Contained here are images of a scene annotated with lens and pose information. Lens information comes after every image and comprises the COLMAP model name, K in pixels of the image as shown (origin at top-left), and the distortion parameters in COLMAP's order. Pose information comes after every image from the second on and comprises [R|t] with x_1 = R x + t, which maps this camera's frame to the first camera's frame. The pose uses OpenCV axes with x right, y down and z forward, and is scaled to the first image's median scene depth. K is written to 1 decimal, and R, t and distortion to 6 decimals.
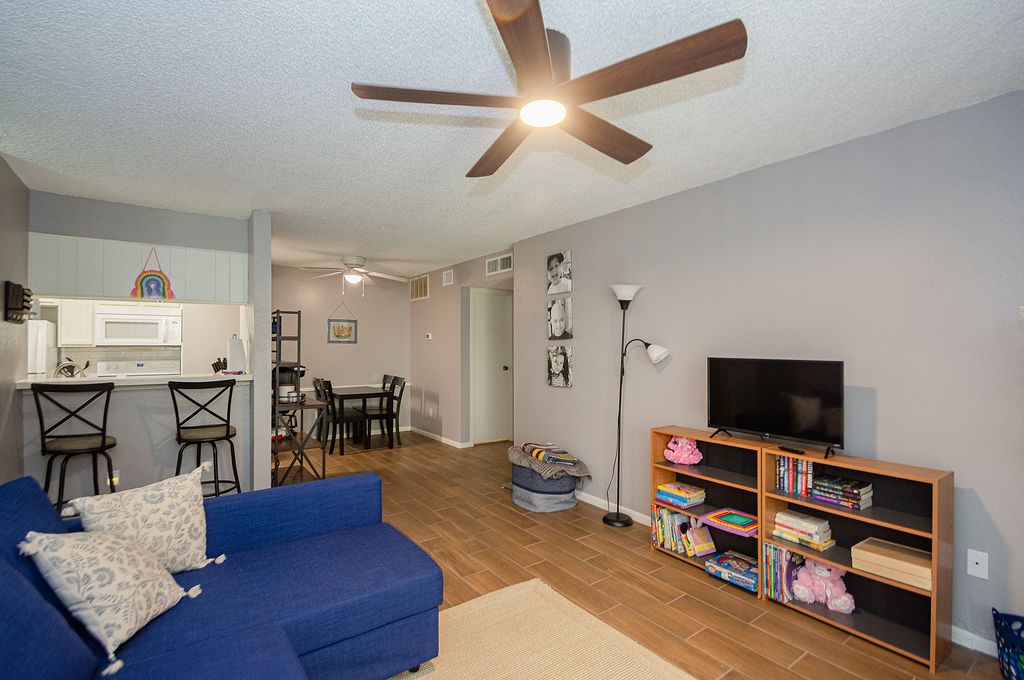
lens RADIAL K [[456.9, 0, 507.2], [0, 456.9, 342.4], [0, 0, 1]] dist [-0.001935, 0.000438]
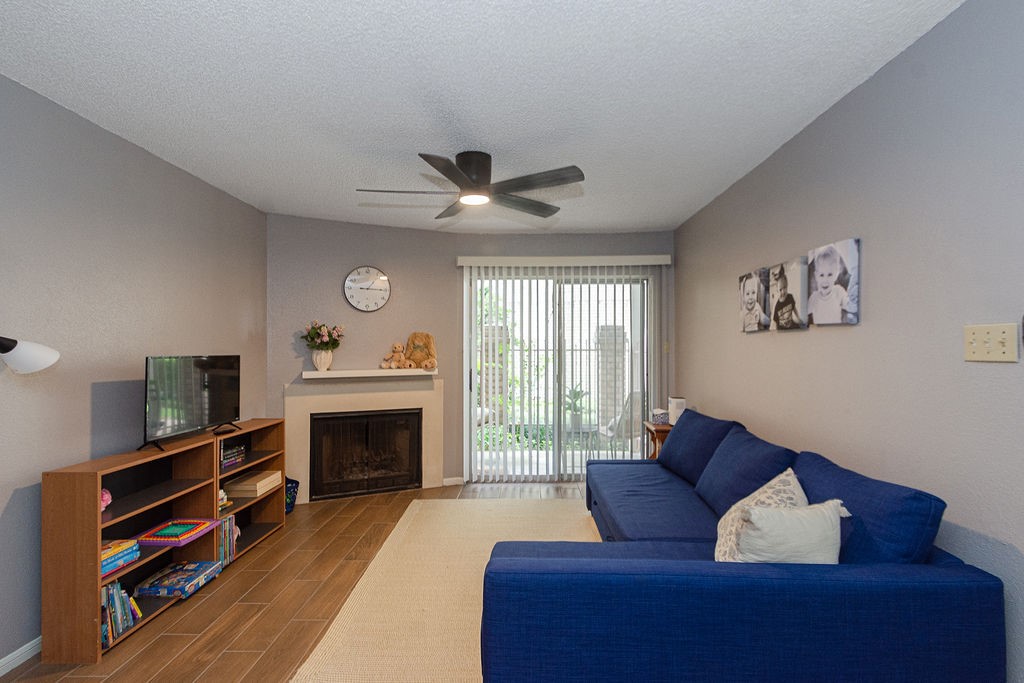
lens RADIAL K [[456.9, 0, 513.4], [0, 456.9, 344.1], [0, 0, 1]] dist [-0.001935, 0.000438]
pose [[-0.793953, -0.002785, 0.607973, -0.631720], [-0.002872, 0.999996, 0.000829, 0.005038], [-0.607972, -0.001088, -0.793957, 1.364215]]
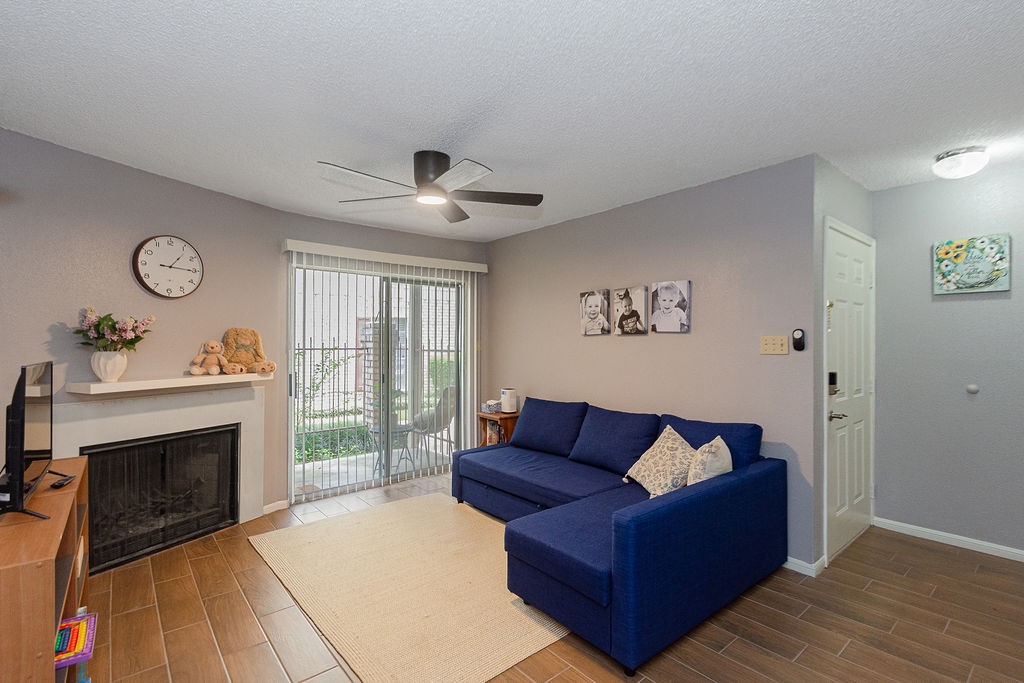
lens RADIAL K [[482.5, 0, 513.6], [0, 482.5, 341.0], [0, 0, 1]] dist [0.003776, 0.000884]
pose [[-0.997882, -0.007626, -0.064606, -0.170439], [-0.007484, 0.999969, -0.002427, 0.000996], [0.064623, -0.001939, -0.997908, 1.629503]]
